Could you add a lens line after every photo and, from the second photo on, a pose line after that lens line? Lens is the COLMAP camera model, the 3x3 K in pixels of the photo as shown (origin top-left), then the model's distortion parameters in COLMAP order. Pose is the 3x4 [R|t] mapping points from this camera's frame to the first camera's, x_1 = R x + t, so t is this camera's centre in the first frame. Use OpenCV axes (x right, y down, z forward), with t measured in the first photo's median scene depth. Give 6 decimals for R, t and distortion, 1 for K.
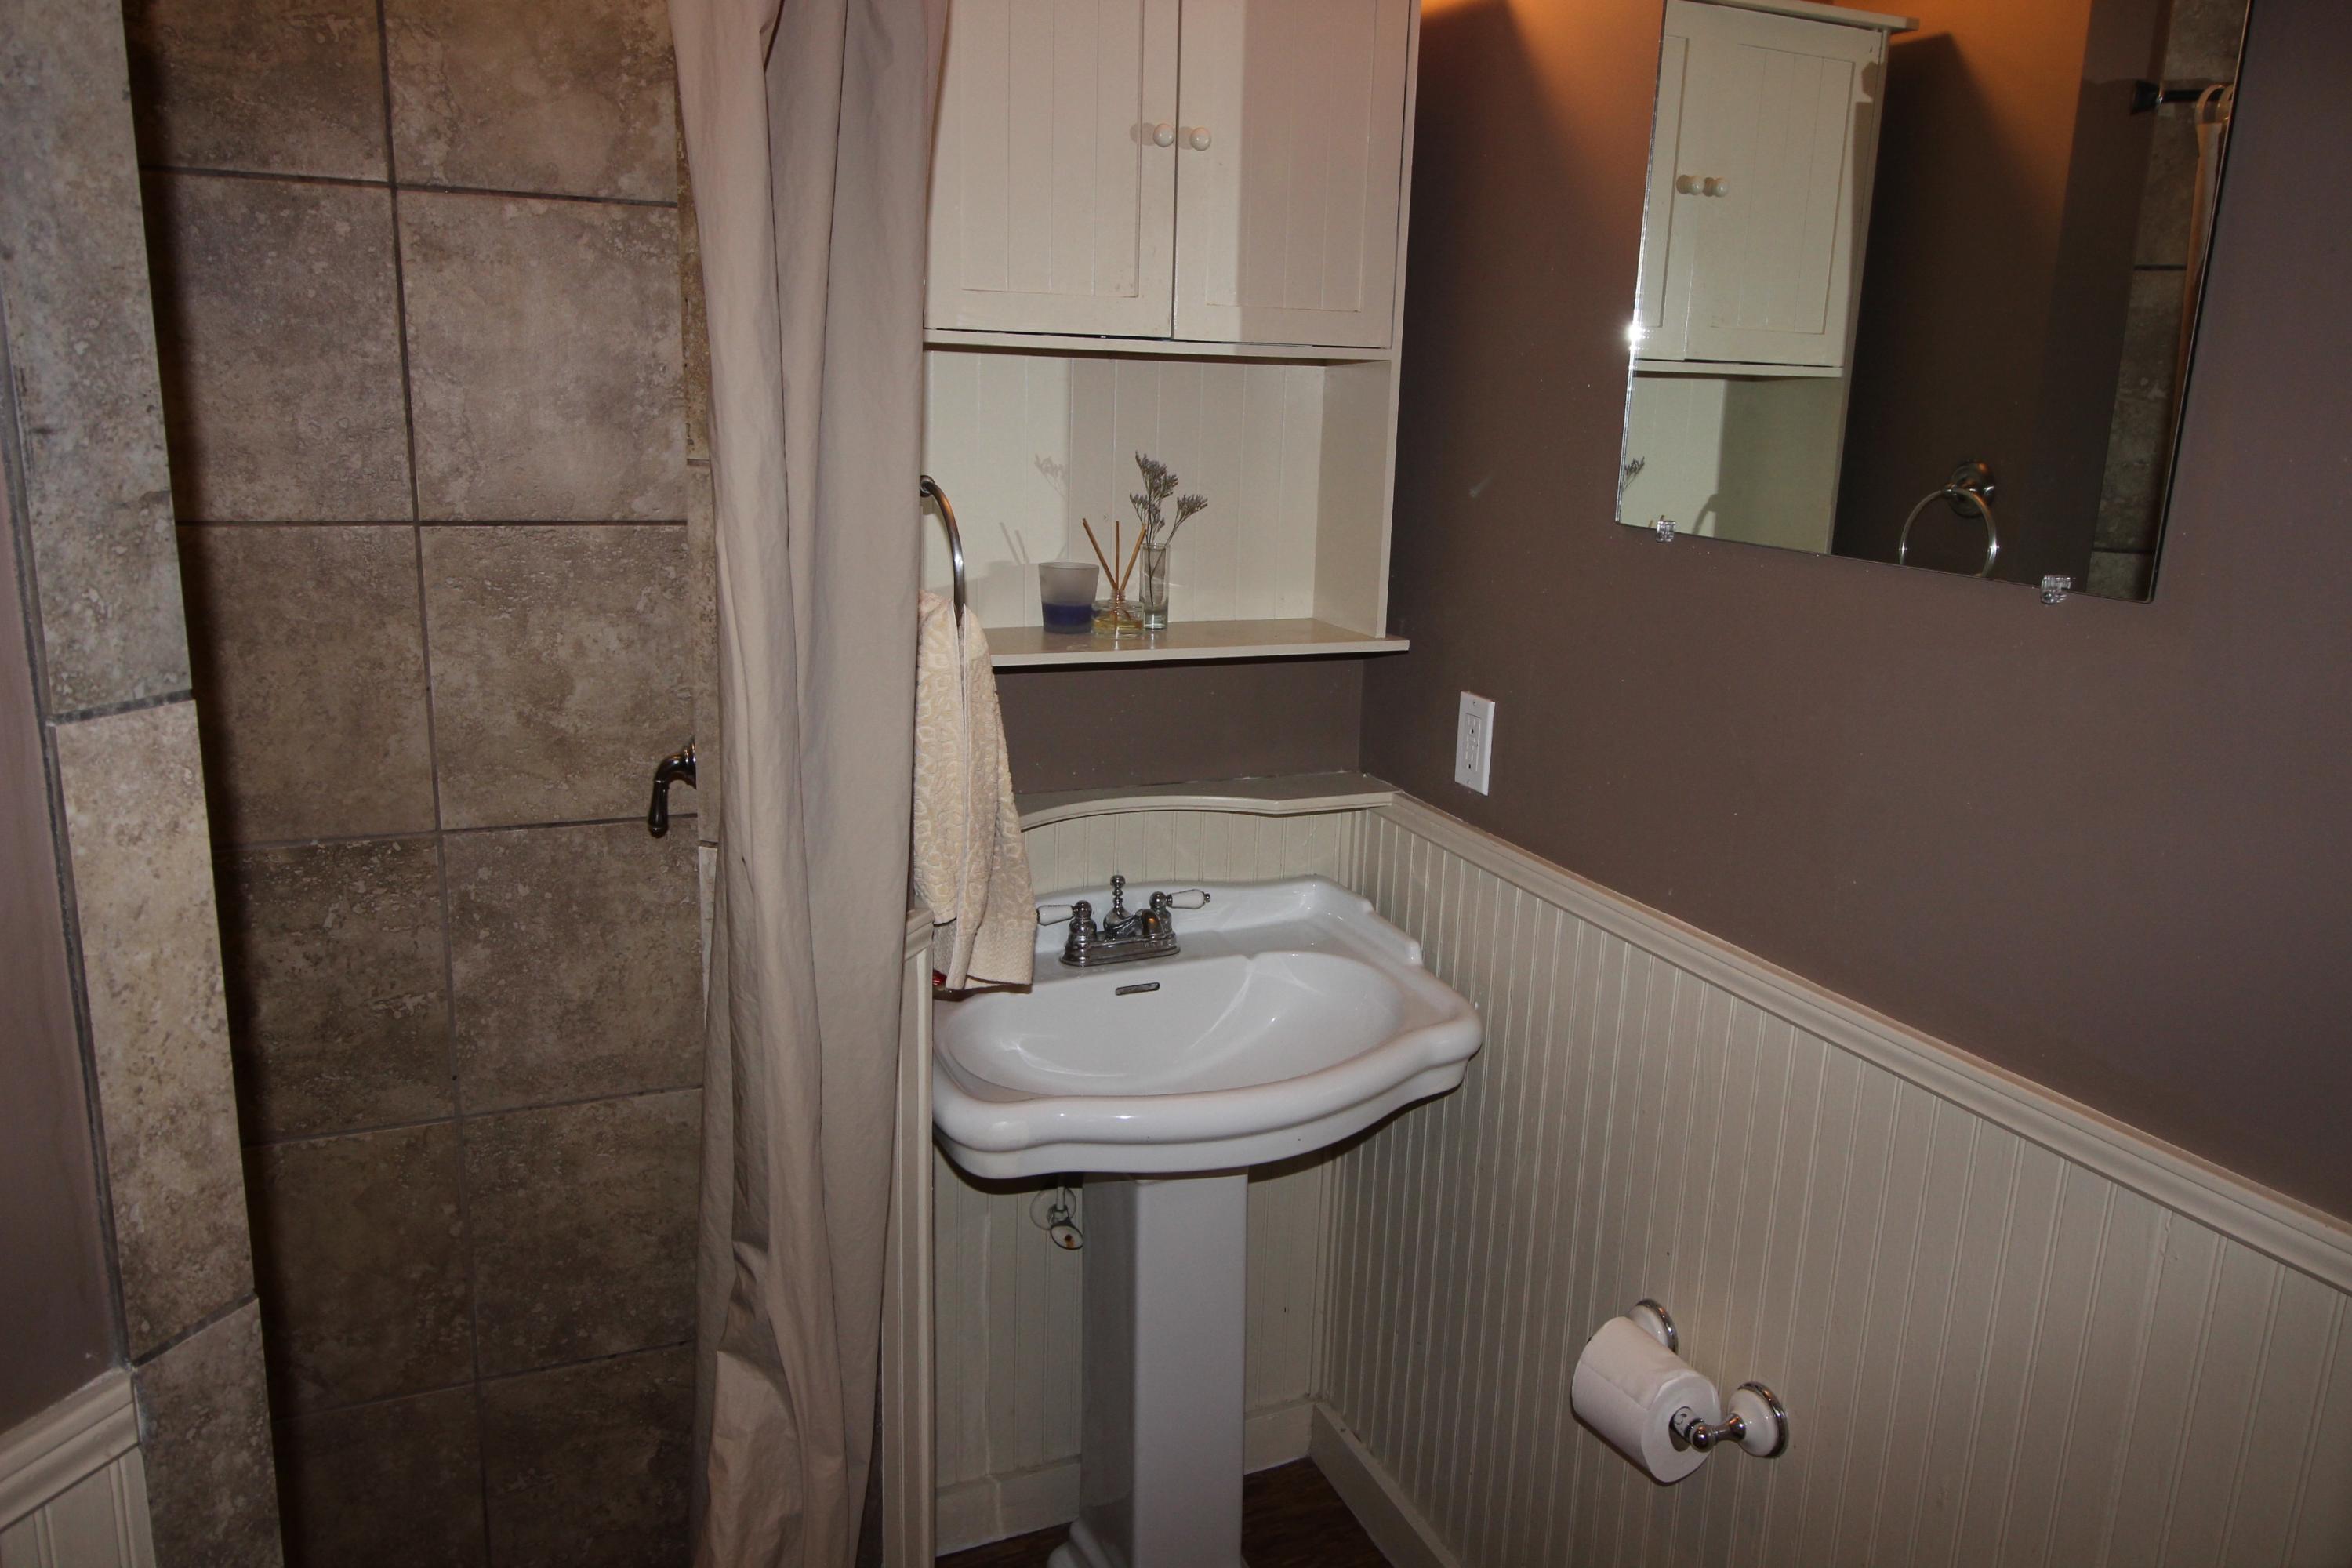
lens RADIAL K [[1704.7, 0, 1174.7], [0, 1704.7, 784.4], [0, 0, 1]] dist [0.018900, -0.014264]
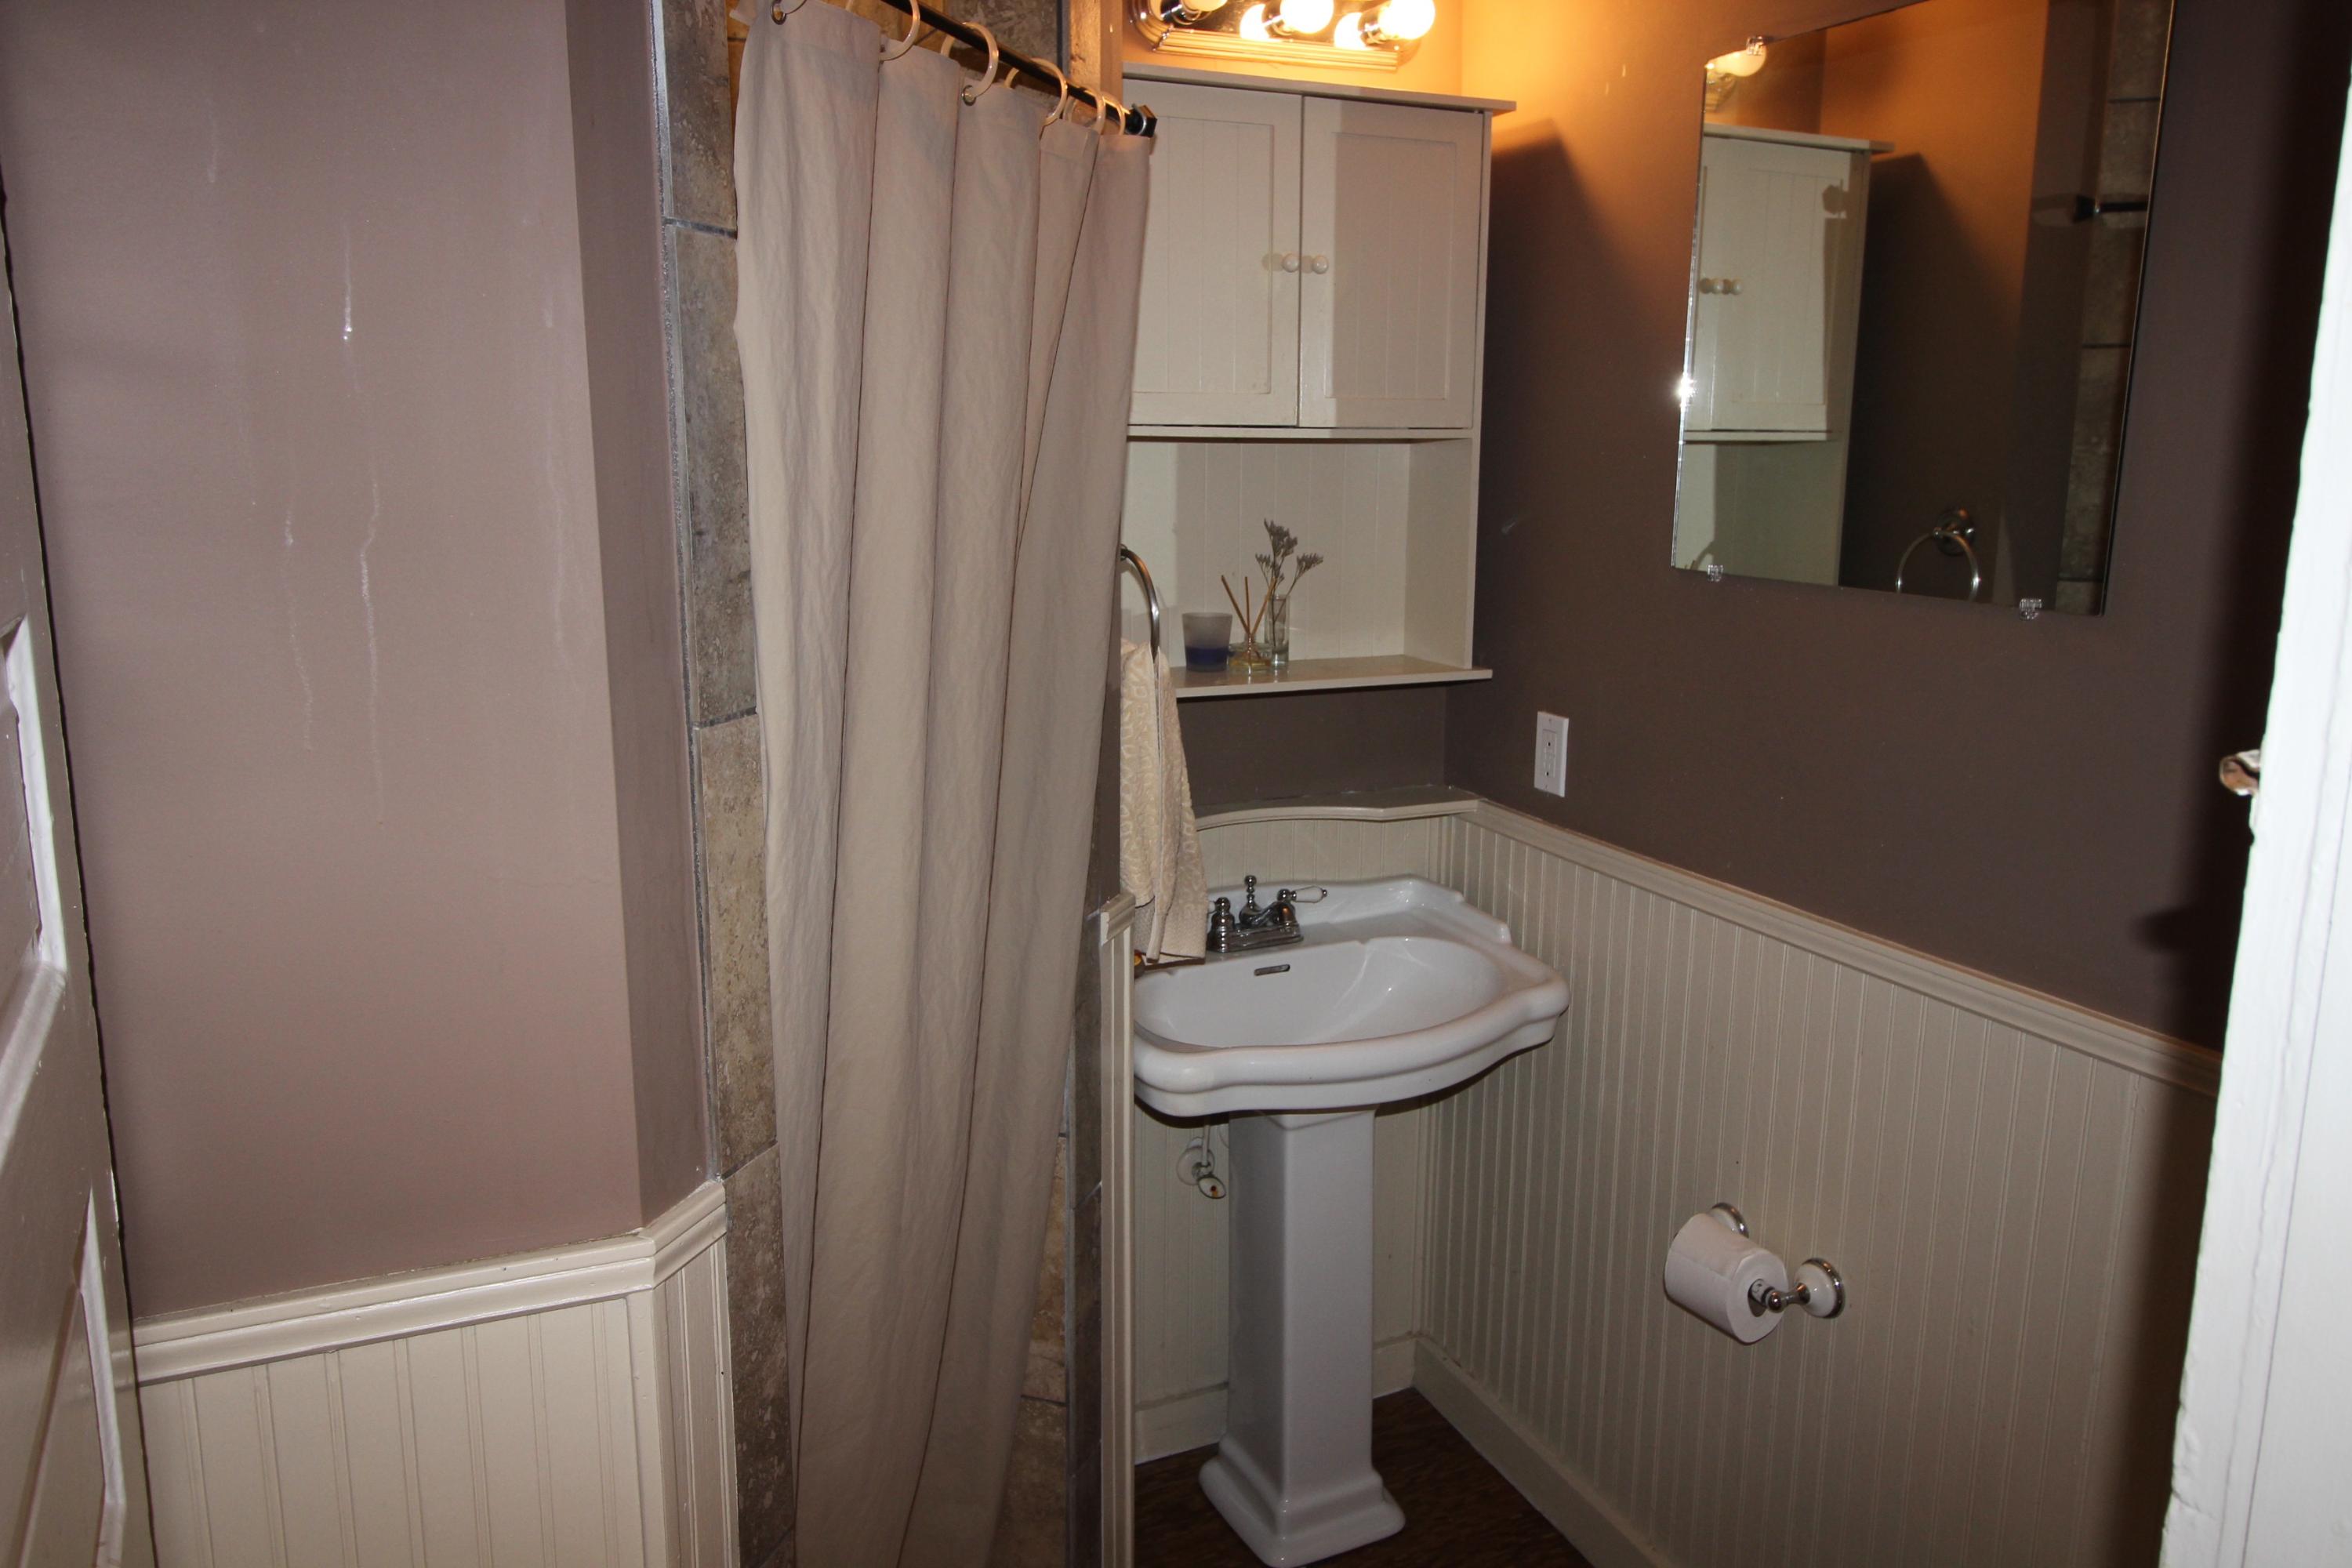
lens RADIAL K [[1704.7, 0, 1178.3], [0, 1704.7, 783.2], [0, 0, 1]] dist [0.018900, -0.014264]
pose [[0.999553, -0.027178, 0.012418, -0.102990], [0.027579, 0.999065, -0.033282, 0.029367], [-0.011502, 0.033610, 0.999369, -0.194700]]
